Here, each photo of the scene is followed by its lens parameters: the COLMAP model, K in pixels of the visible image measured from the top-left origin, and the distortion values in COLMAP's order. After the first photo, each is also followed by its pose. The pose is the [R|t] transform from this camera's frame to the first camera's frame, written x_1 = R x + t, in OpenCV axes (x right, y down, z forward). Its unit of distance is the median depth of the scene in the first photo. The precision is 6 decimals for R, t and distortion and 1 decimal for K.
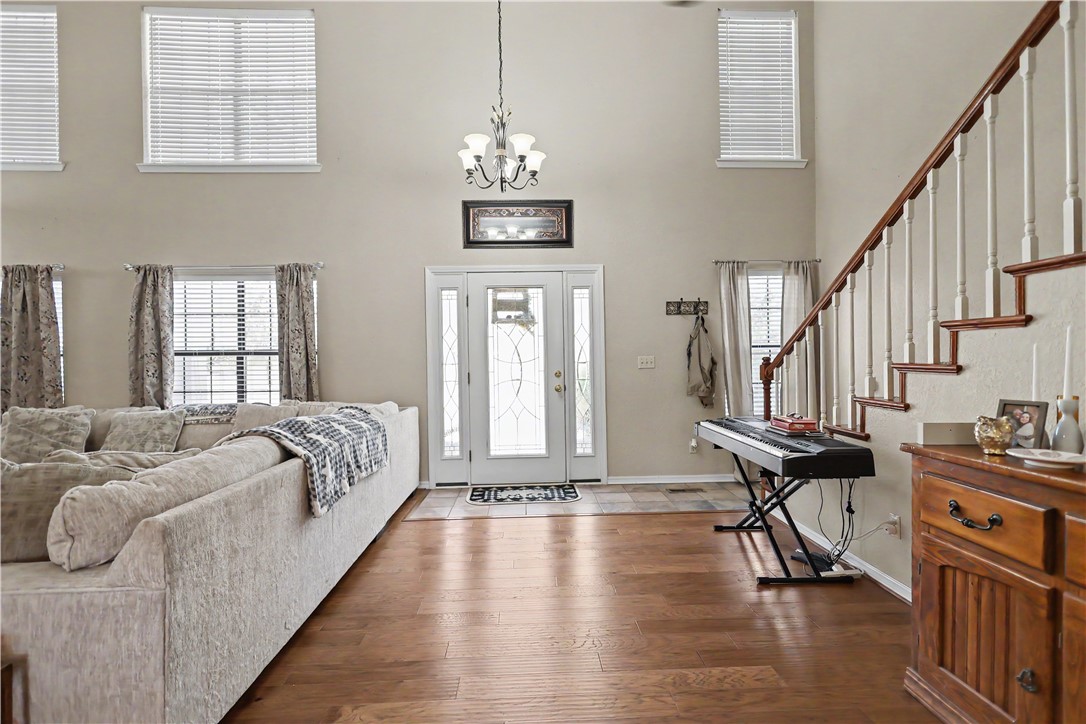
lens RADIAL K [[501.8, 0, 539.0], [0, 501.8, 365.3], [0, 0, 1]] dist [0.003423, -0.000927]
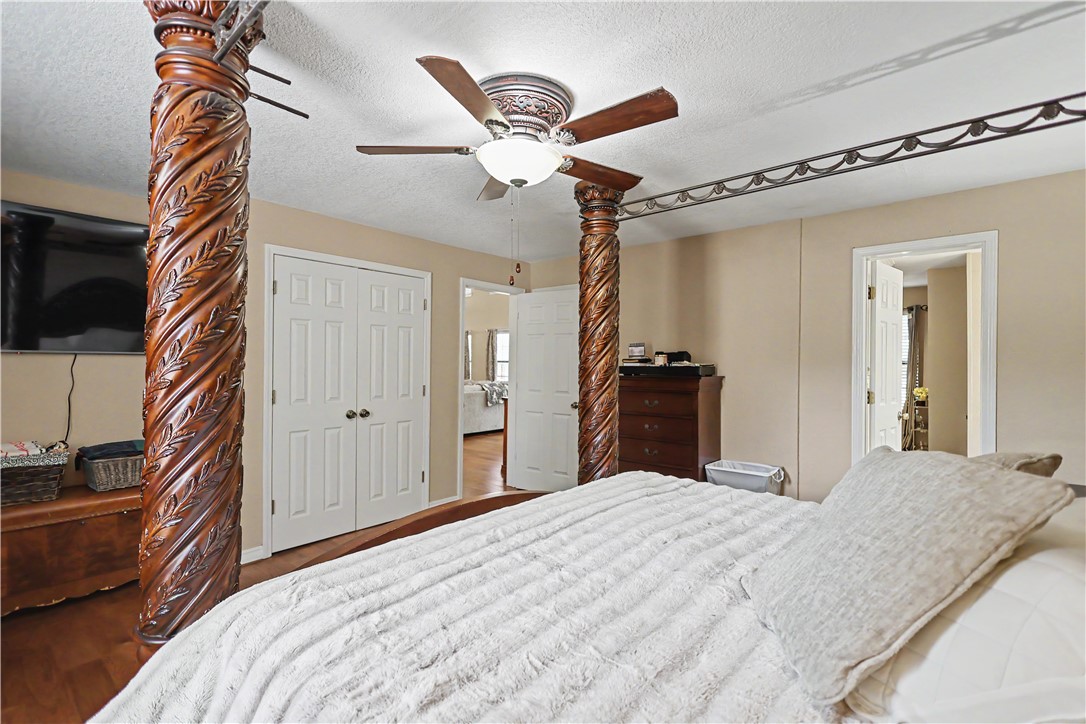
lens RADIAL K [[501.8, 0, 542.7], [0, 501.8, 363.2], [0, 0, 1]] dist [0.003423, -0.000927]
pose [[0.761511, 0.013998, -0.648001, 1.226220], [-0.008460, 0.999896, 0.011658, -0.049836], [0.648097, -0.003396, 0.761550, -0.912182]]
